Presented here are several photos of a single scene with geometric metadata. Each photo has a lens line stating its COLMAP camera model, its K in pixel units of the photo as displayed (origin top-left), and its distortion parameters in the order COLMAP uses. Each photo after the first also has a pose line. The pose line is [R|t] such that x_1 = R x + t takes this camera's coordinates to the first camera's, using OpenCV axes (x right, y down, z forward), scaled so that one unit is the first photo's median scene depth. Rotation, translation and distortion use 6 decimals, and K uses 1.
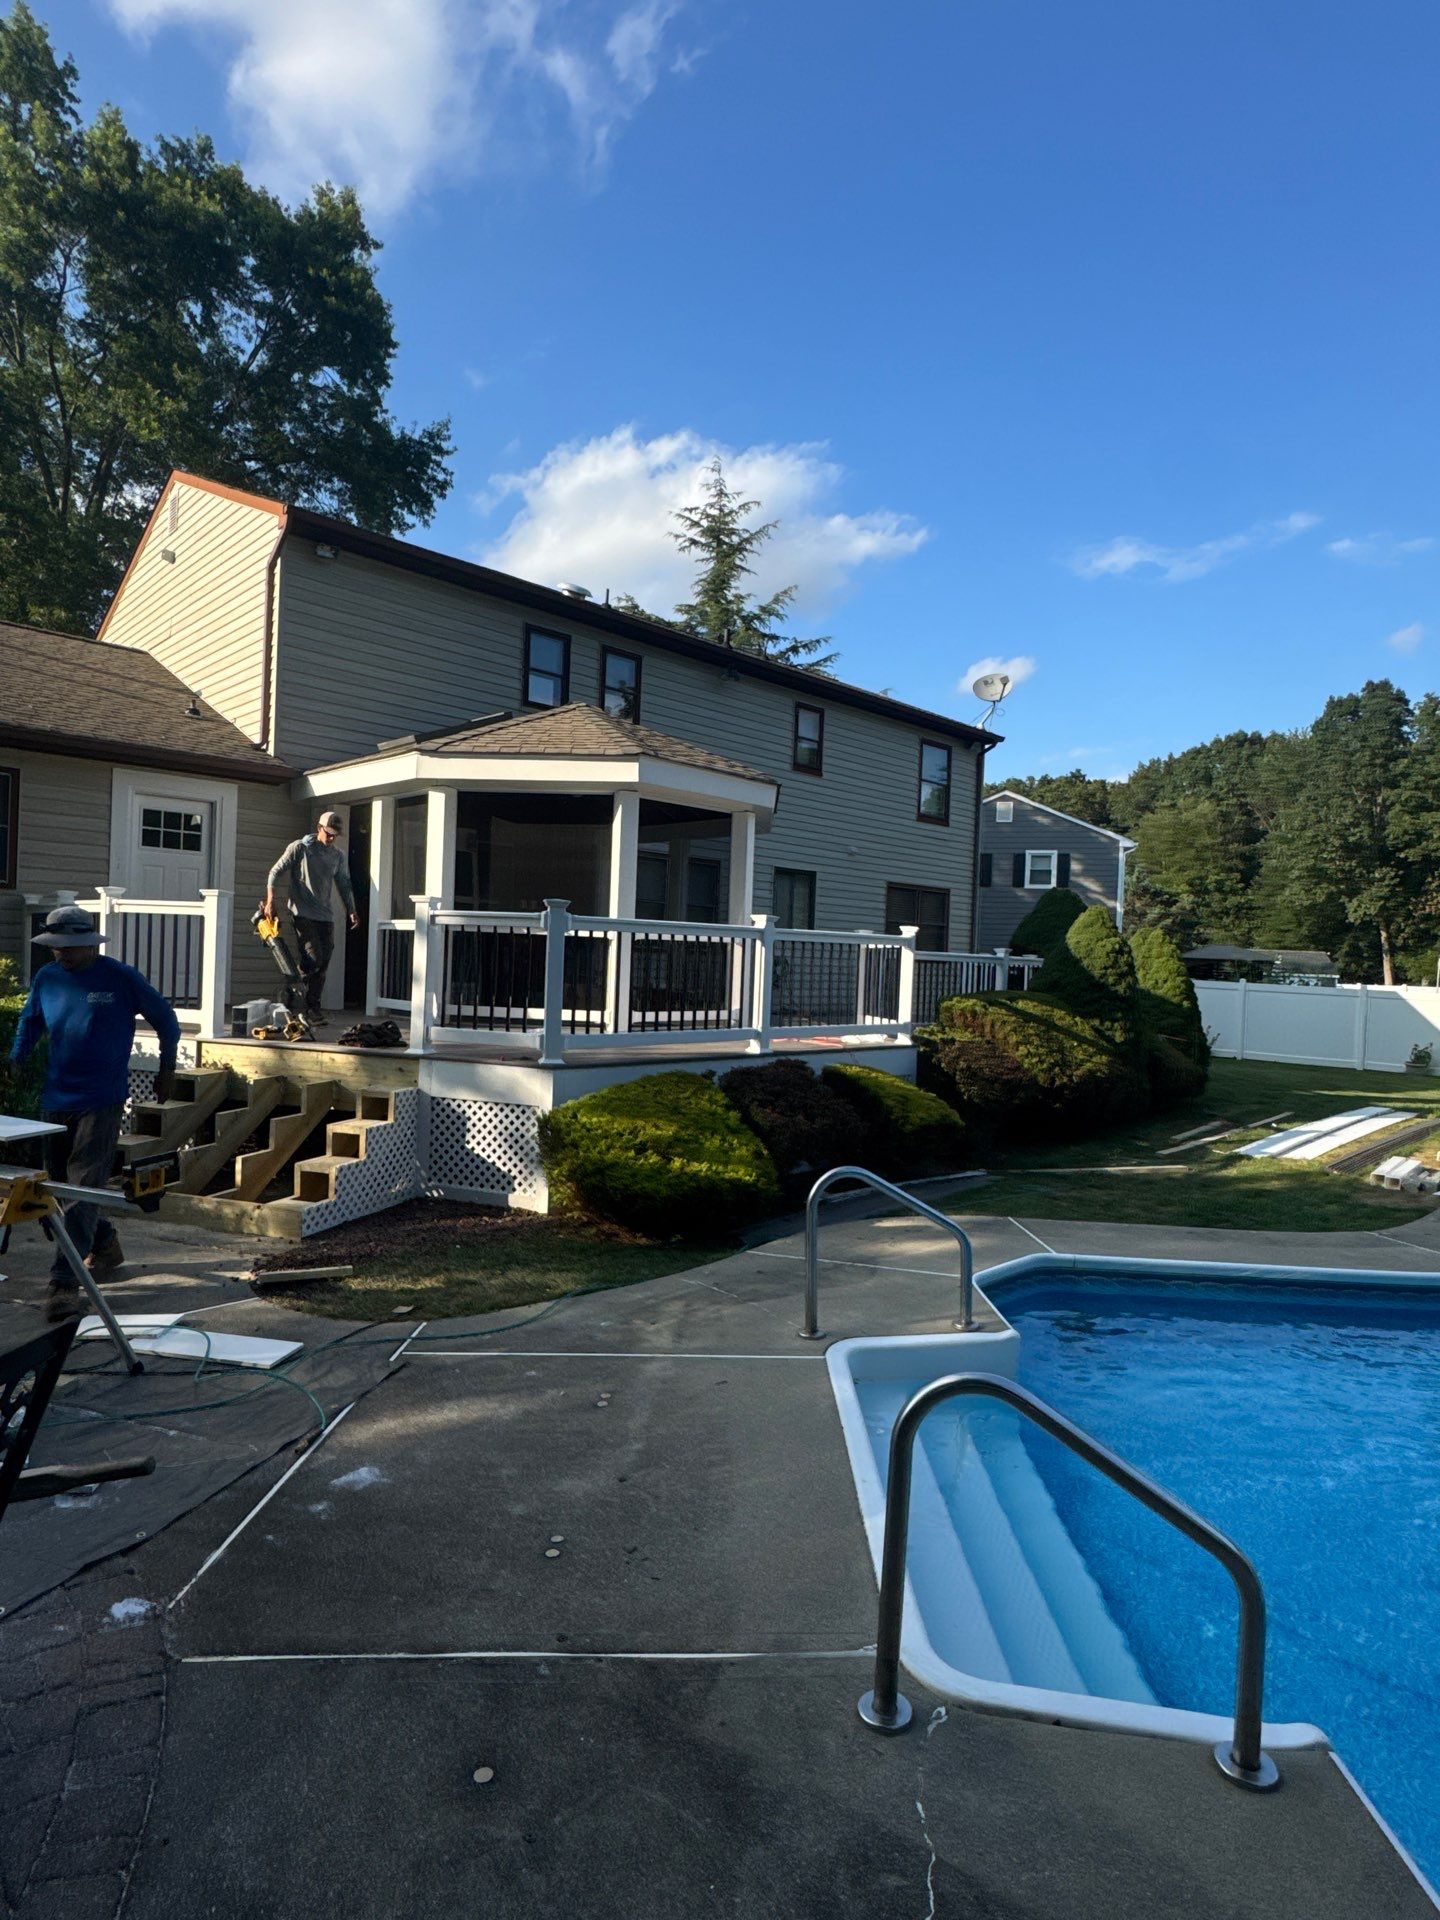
lens RADIAL K [[1027.4, 0, 725.9], [0, 1027.4, 992.3], [0, 0, 1]] dist [0.001326, 0.000309]
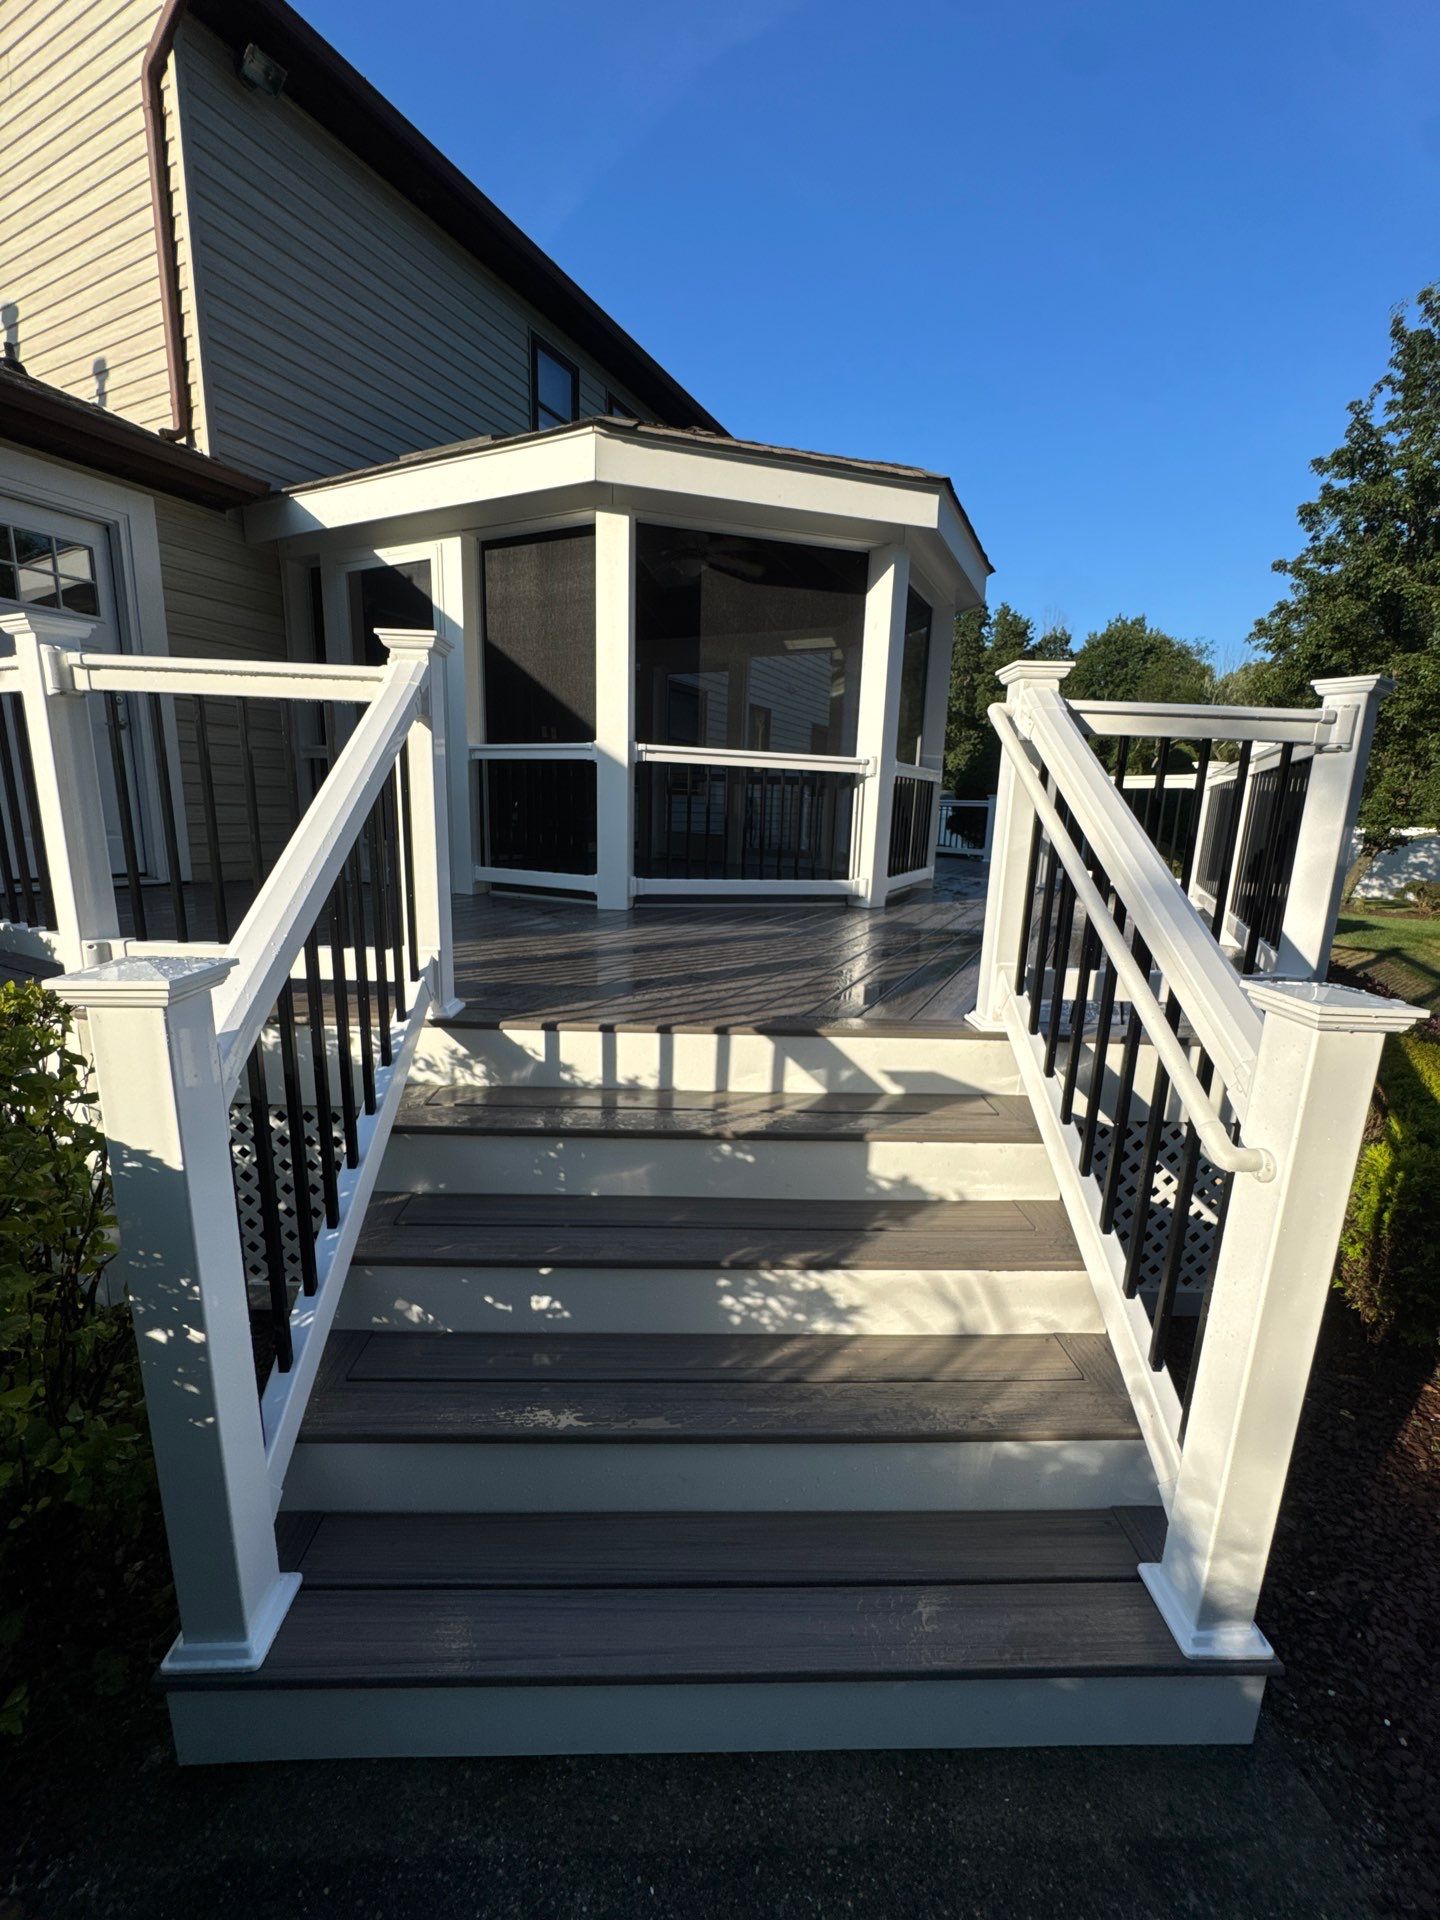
lens RADIAL K [[766.7, 0, 719.0], [0, 766.7, 965.3], [0, 0, 1]] dist [0.002868, 0.000173]
pose [[0.950753, -0.072365, 0.301385, -0.255868], [0.016224, 0.982649, 0.184764, -0.015629], [-0.309526, -0.170775, 0.935430, 0.359984]]
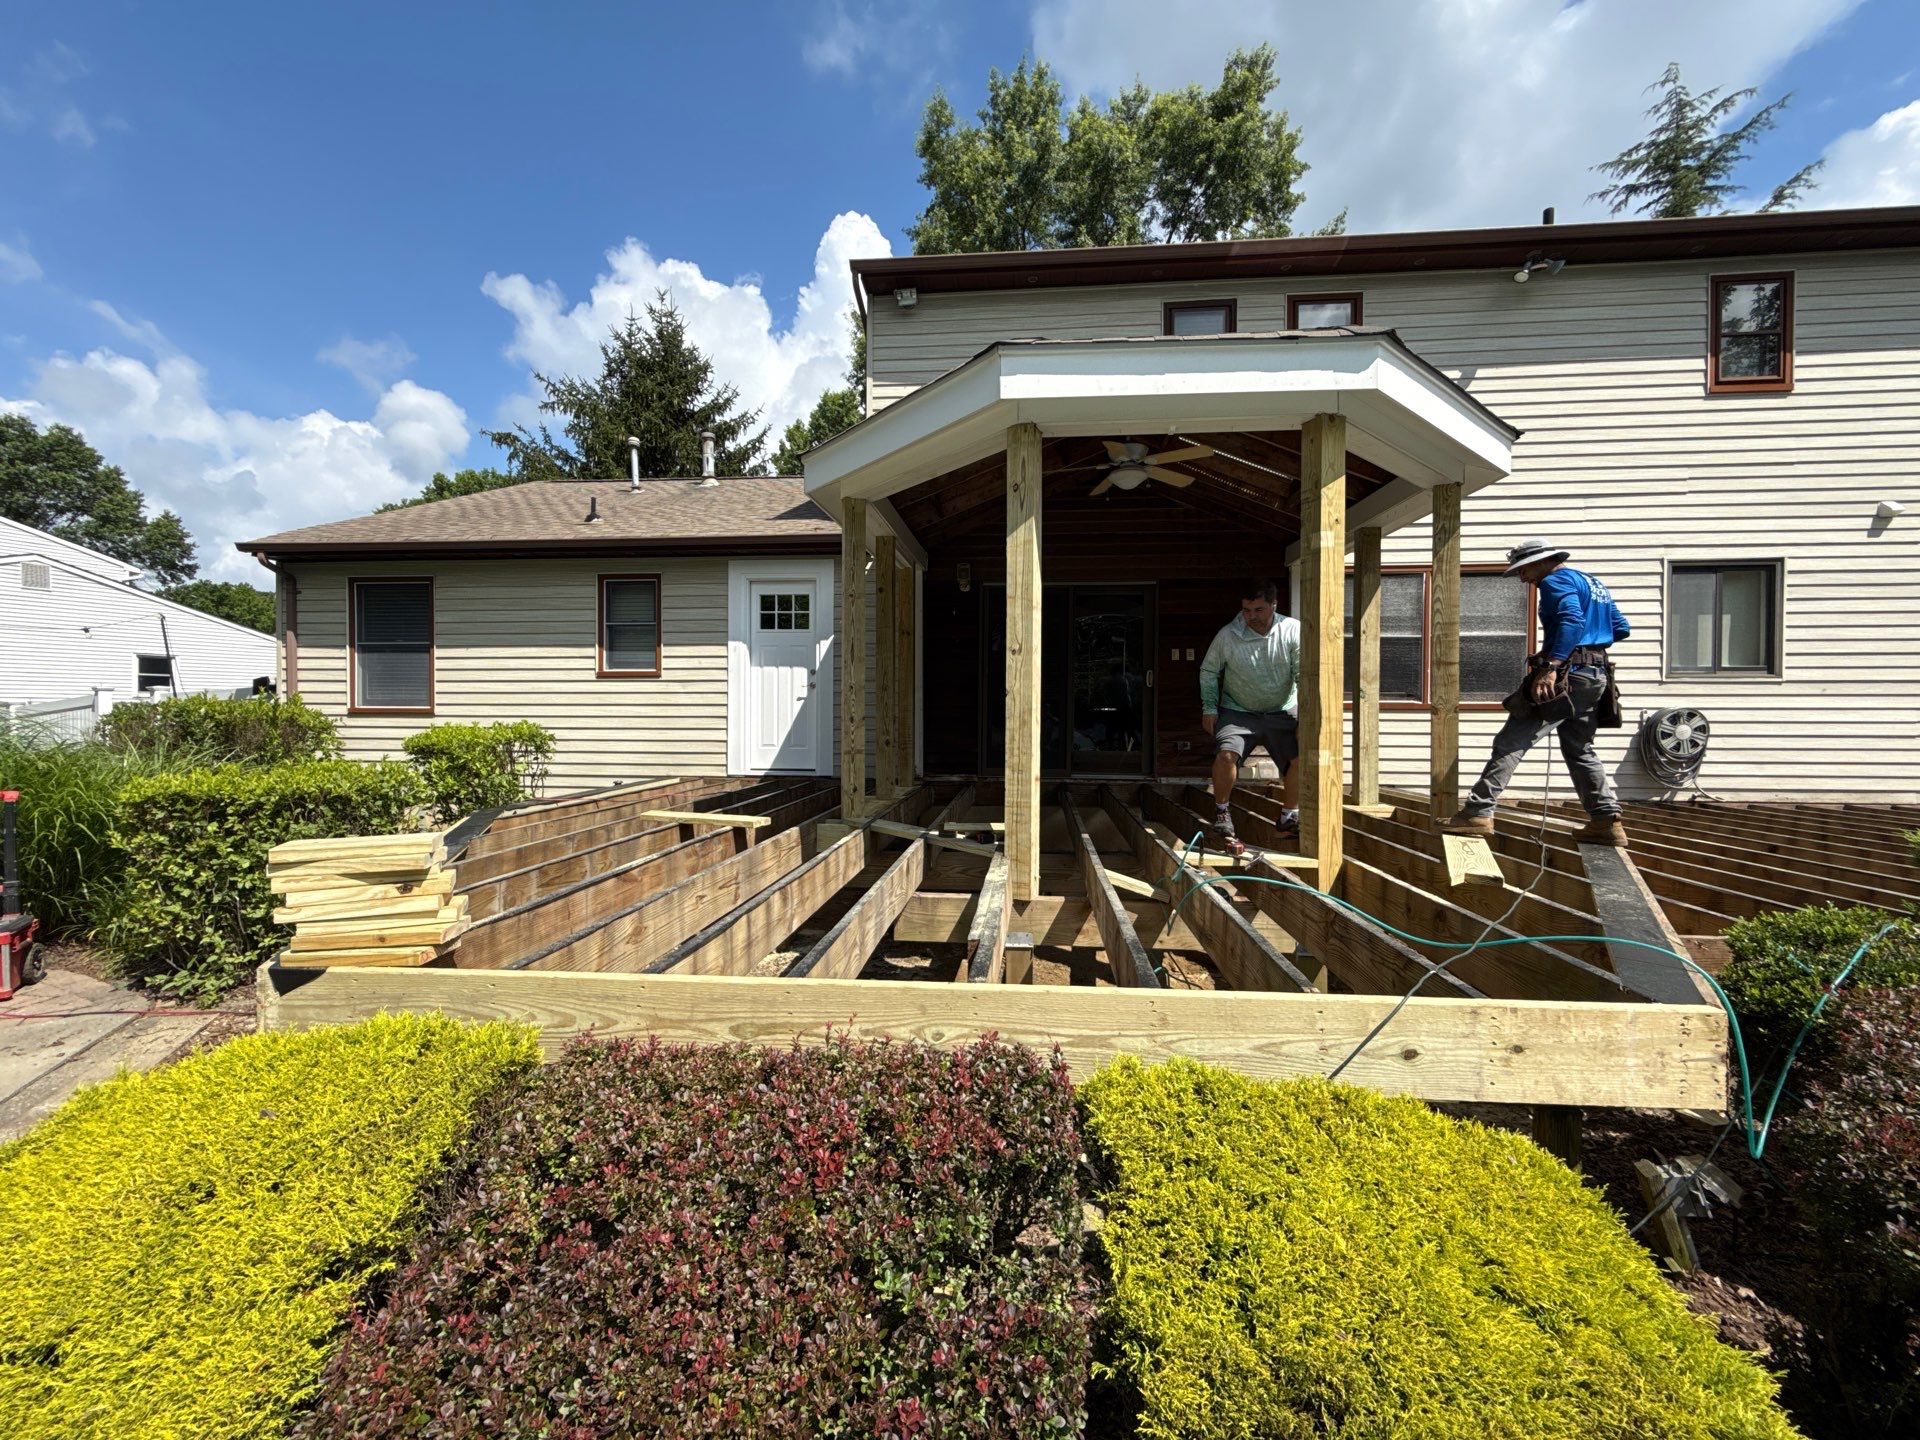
lens RADIAL K [[766.7, 0, 965.3], [0, 766.7, 721.8], [0, 0, 1]] dist [0.002868, 0.000173]
pose [[0.659196, -0.025720, -0.751531, 0.136751], [0.000969, 0.999443, -0.033354, -0.013066], [0.751970, 0.021258, 0.658854, 0.474655]]
